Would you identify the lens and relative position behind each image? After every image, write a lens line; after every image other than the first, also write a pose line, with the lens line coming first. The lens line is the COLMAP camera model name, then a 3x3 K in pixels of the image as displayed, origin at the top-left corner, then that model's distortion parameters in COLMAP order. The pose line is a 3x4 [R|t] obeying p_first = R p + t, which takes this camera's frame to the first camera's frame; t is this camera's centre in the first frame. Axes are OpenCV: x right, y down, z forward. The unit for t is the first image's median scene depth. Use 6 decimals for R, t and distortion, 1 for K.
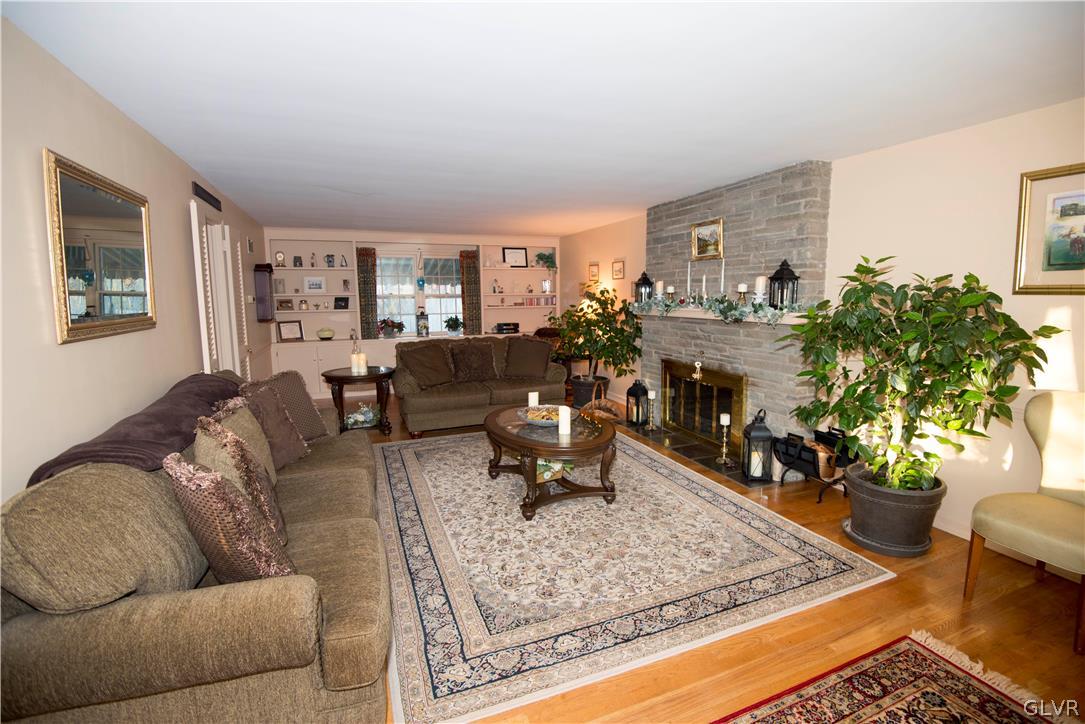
lens RADIAL K [[499.7, 0, 545.9], [0, 499.7, 356.9], [0, 0, 1]] dist [-0.036878, -0.001016]
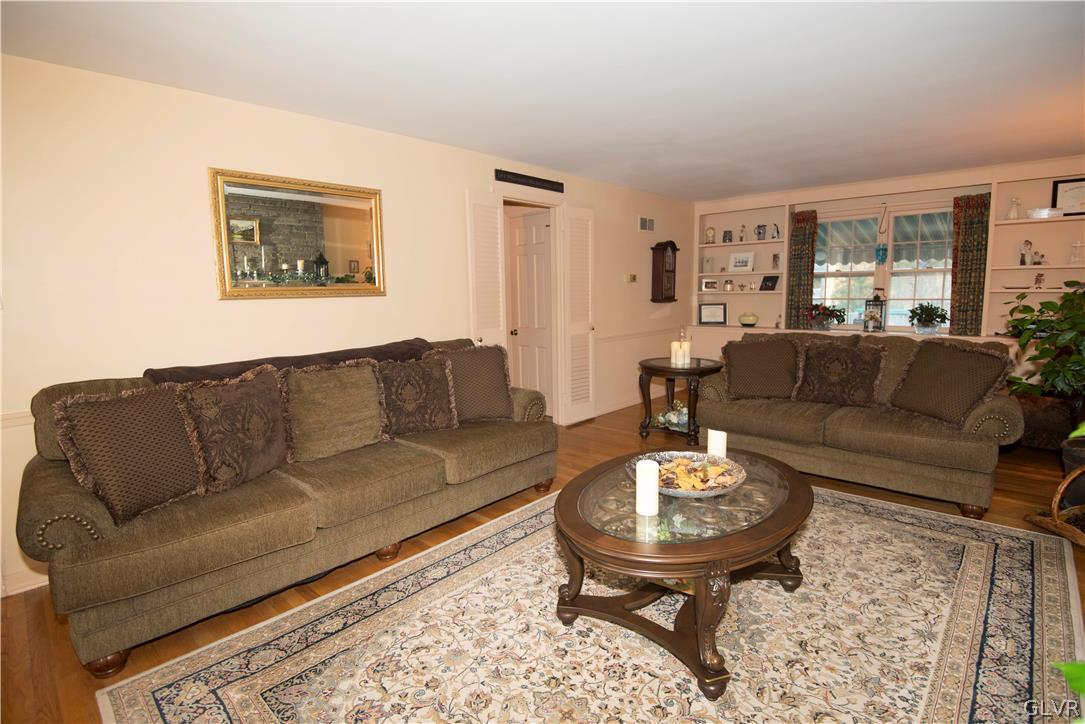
lens RADIAL K [[517.1, 0, 543.5], [0, 517.1, 359.6], [0, 0, 1]] dist [-0.031367, -0.001237]
pose [[0.421244, 0.120204, -0.898946, 0.215455], [-0.097256, 0.991450, 0.086999, -0.020562], [0.901718, 0.050780, 0.429333, 0.307418]]
